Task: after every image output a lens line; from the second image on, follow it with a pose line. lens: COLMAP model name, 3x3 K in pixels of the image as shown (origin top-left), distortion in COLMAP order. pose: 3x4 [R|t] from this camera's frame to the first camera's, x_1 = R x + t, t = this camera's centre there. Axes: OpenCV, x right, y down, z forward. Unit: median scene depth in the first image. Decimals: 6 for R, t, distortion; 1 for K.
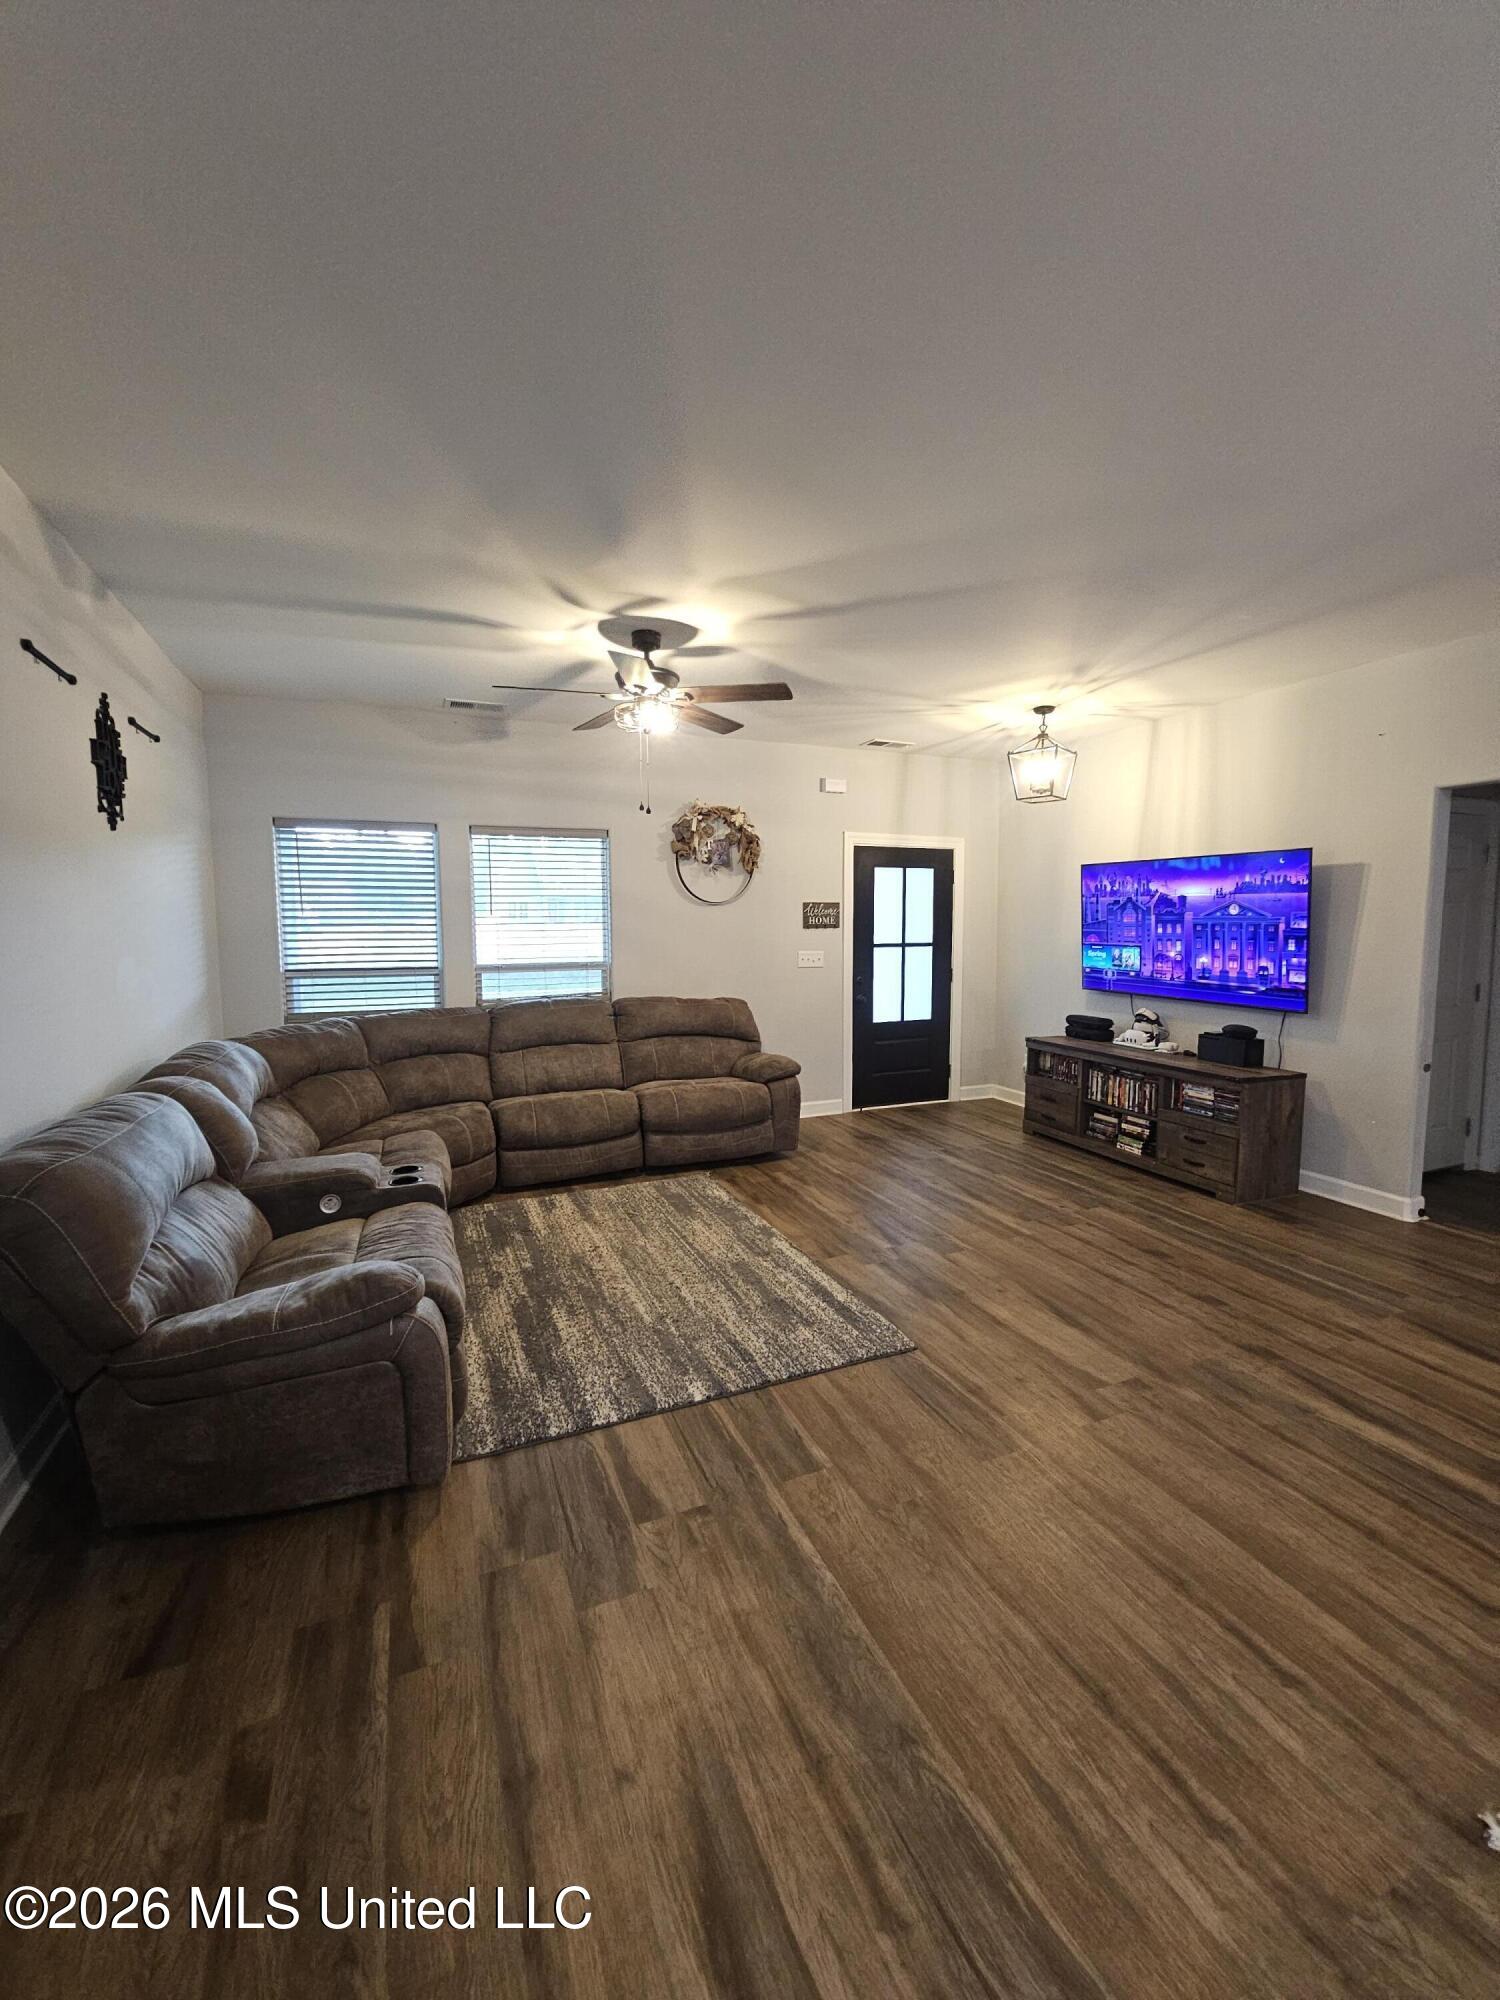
lens RADIAL K [[822.5, 0, 747.2], [0, 822.5, 1006.5], [0, 0, 1]] dist [-0.000524, -0.003632]
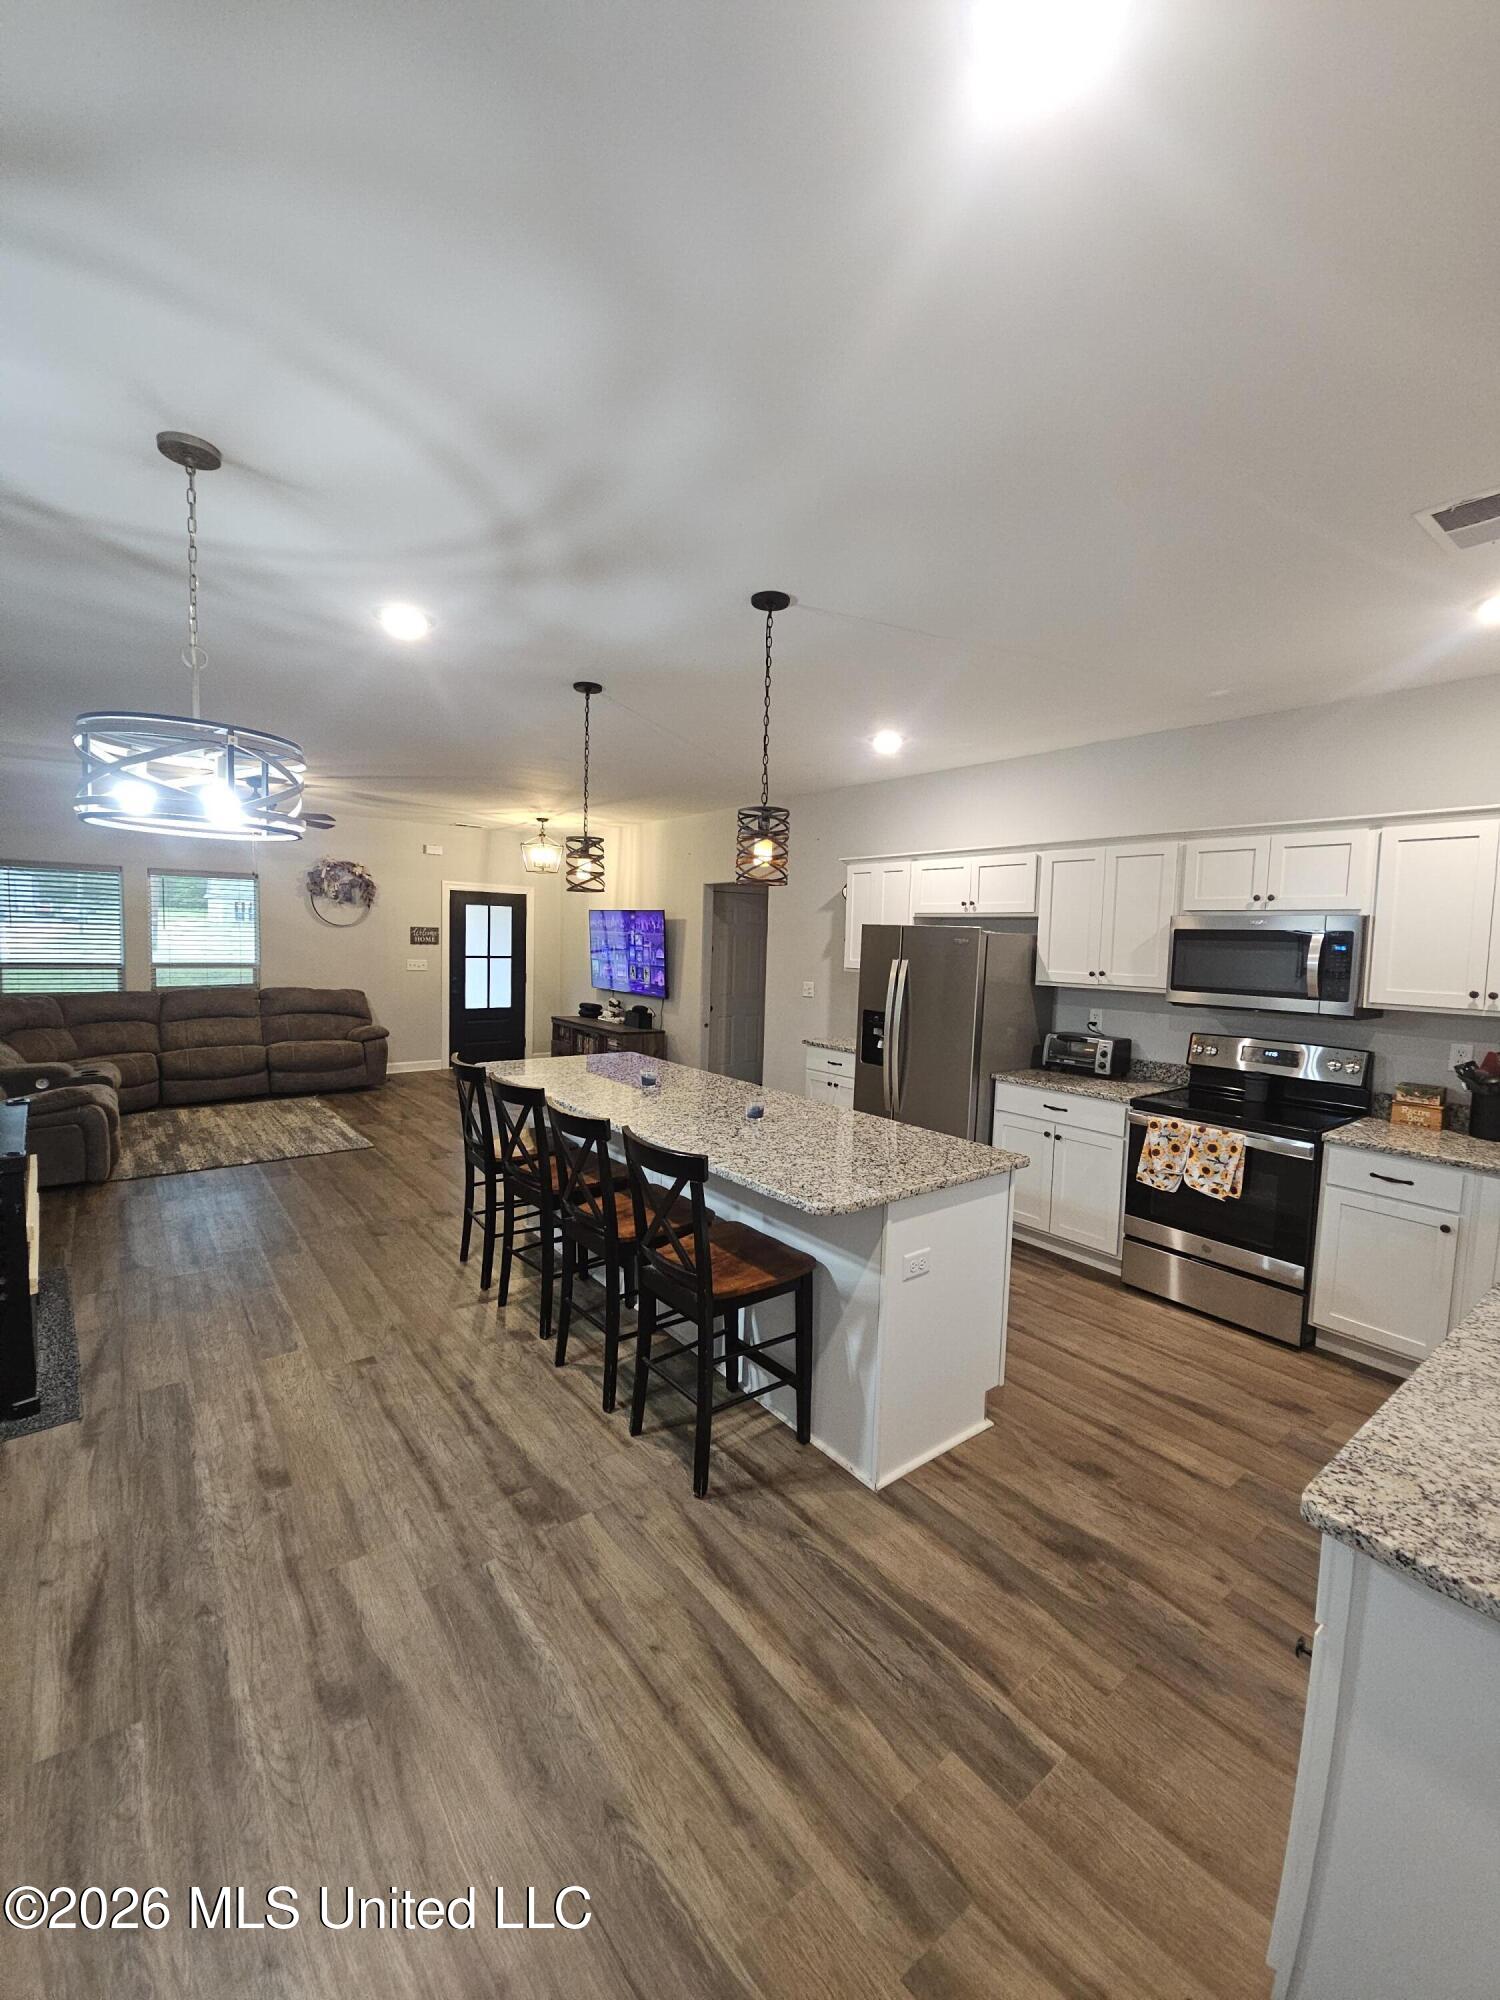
lens RADIAL K [[822.5, 0, 753.2], [0, 822.5, 997.8], [0, 0, 1]] dist [-0.000524, -0.003632]
pose [[0.962024, 0.011684, 0.272715, 0.309461], [-0.004069, 0.999586, -0.028472, 0.050329], [-0.272935, 0.026281, 0.961674, -0.713228]]
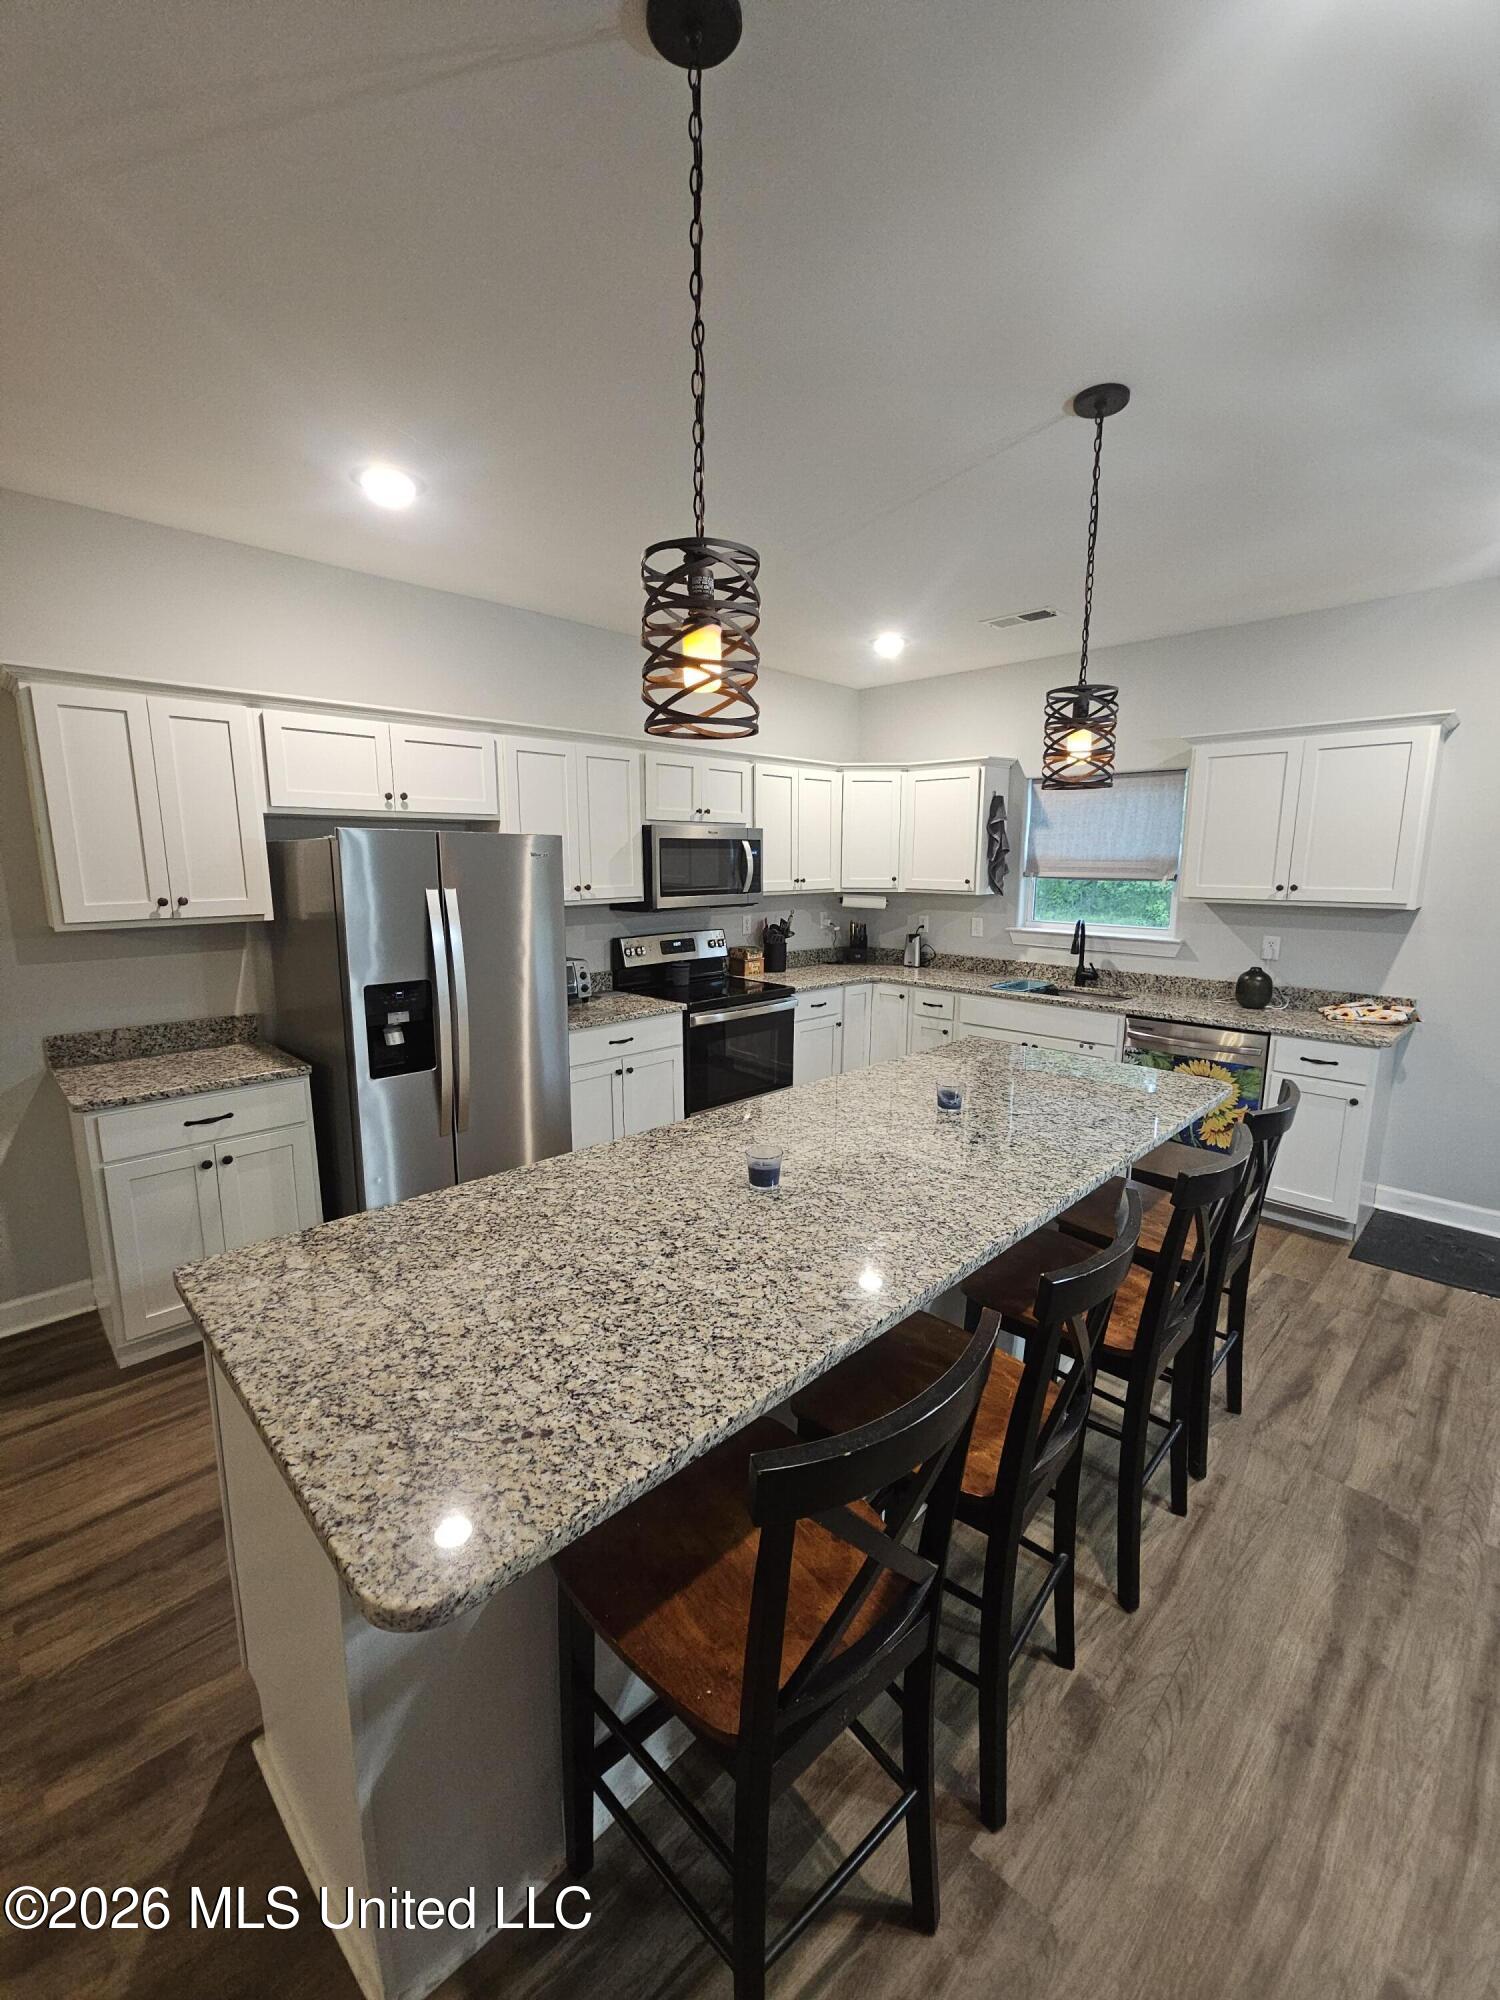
lens RADIAL K [[822.5, 0, 737.4], [0, 822.5, 1002.3], [0, 0, 1]] dist [-0.000524, -0.003632]
pose [[-0.379465, -0.154565, 0.912204, -0.371512], [0.104411, 0.972494, 0.208215, -0.276566], [-0.919296, 0.174255, -0.352889, 2.431166]]
